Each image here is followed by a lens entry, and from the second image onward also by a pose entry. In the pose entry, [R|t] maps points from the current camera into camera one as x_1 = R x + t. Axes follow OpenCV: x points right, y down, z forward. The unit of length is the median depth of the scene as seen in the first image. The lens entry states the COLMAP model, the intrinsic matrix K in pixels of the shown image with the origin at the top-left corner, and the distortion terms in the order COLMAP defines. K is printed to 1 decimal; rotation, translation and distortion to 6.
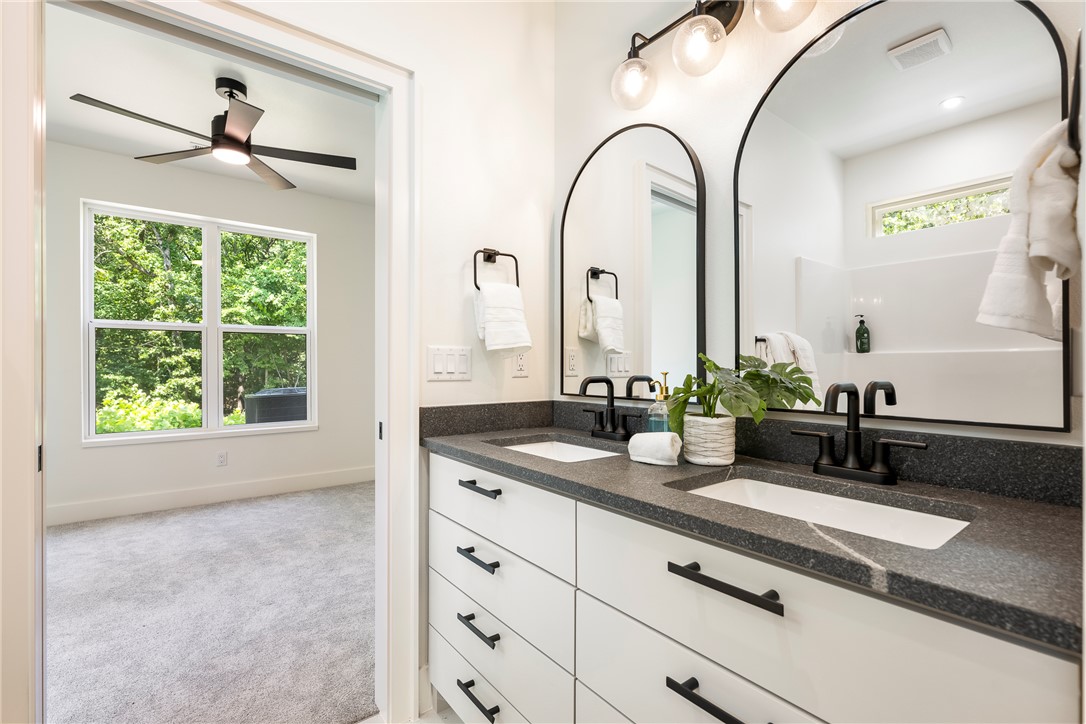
lens RADIAL K [[491.3, 0, 545.6], [0, 491.3, 371.9], [0, 0, 1]] dist [0.000401, 0.000550]
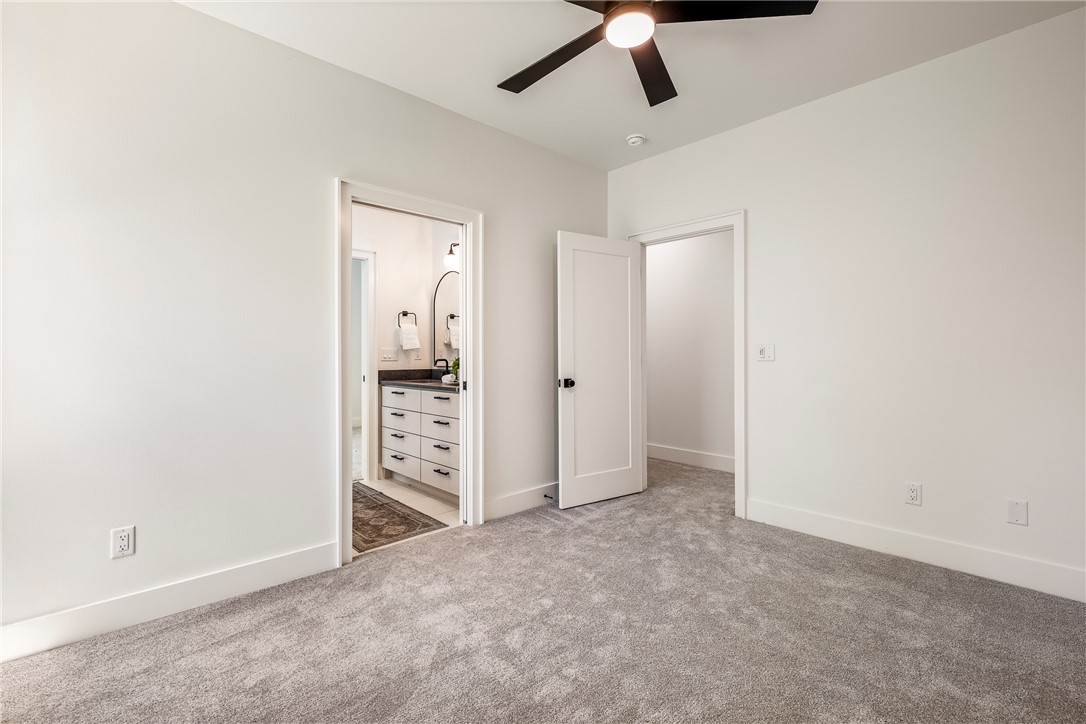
lens RADIAL K [[491.3, 0, 543.1], [0, 491.3, 354.1], [0, 0, 1]] dist [0.000401, 0.000550]
pose [[0.995168, -0.004017, 0.098109, 0.406015], [0.004640, 0.999970, -0.006128, 0.000493], [-0.098082, 0.006554, 0.995157, -1.888652]]
